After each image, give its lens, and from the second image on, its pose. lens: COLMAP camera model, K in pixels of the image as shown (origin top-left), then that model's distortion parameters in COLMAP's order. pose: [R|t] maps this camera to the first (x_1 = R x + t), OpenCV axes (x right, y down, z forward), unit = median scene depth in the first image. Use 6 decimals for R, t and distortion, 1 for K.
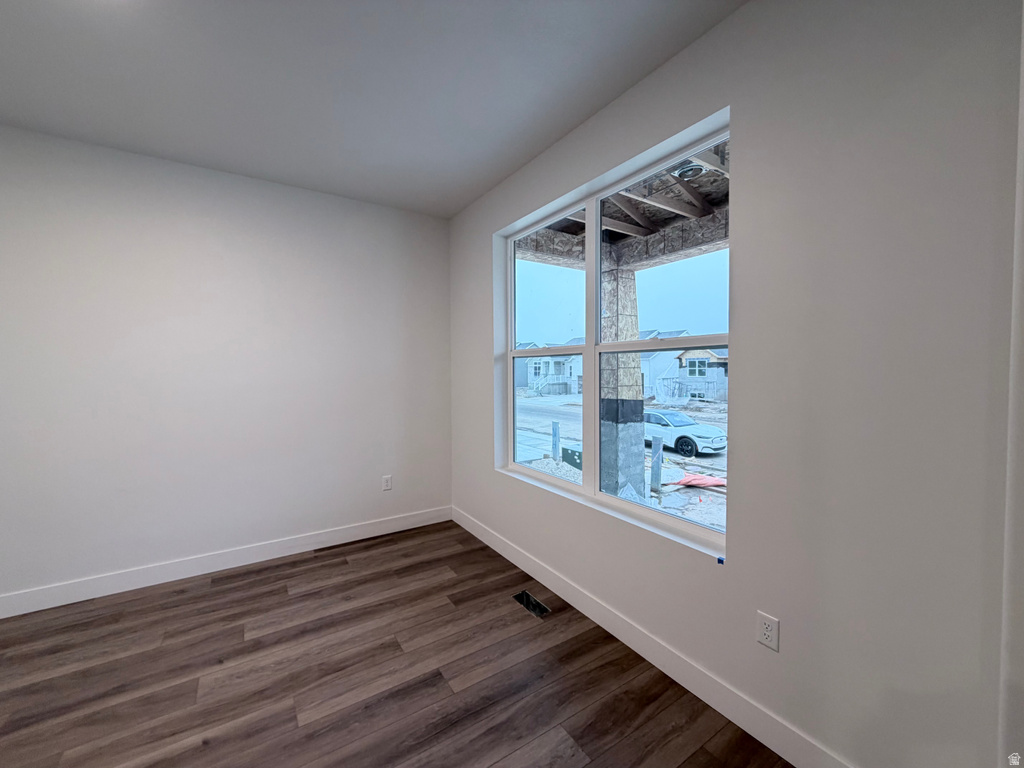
lens RADIAL K [[406.8, 0, 511.9], [0, 406.8, 378.0], [0, 0, 1]] dist [-0.001869, 0.000031]
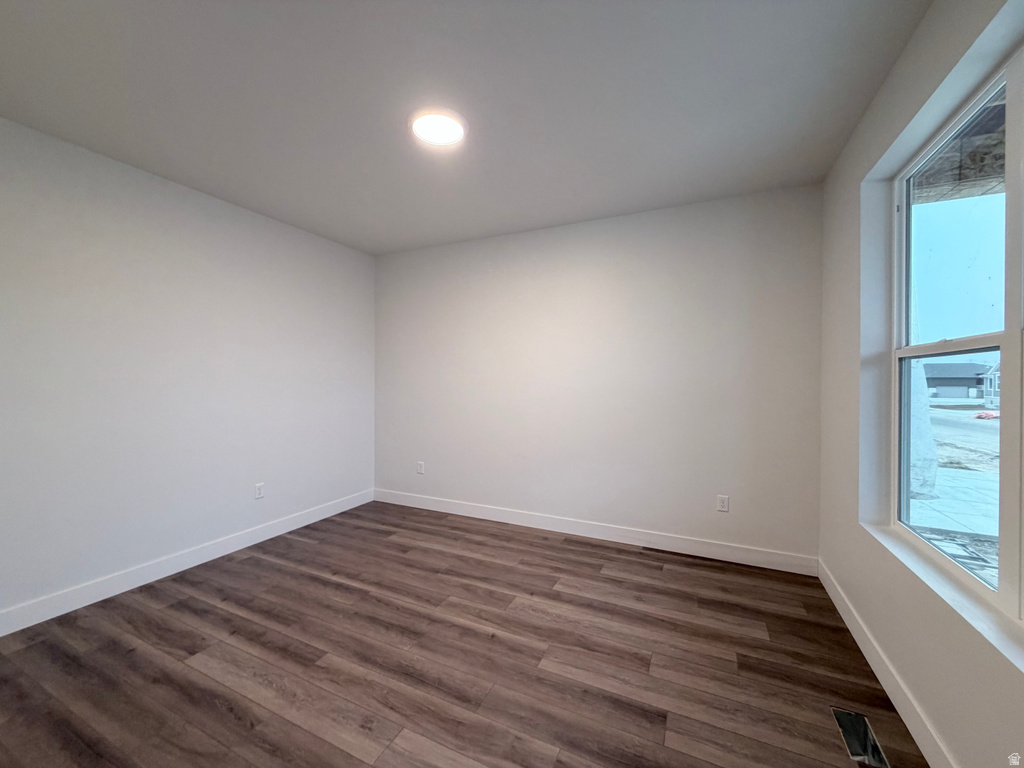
lens RADIAL K [[406.8, 0, 509.9], [0, 406.8, 383.3], [0, 0, 1]] dist [-0.001869, 0.000031]
pose [[0.515262, 0.010132, -0.856973, 0.331462], [-0.018930, 0.999821, 0.000439, -0.000286], [0.856824, 0.015997, 0.515361, 0.192218]]
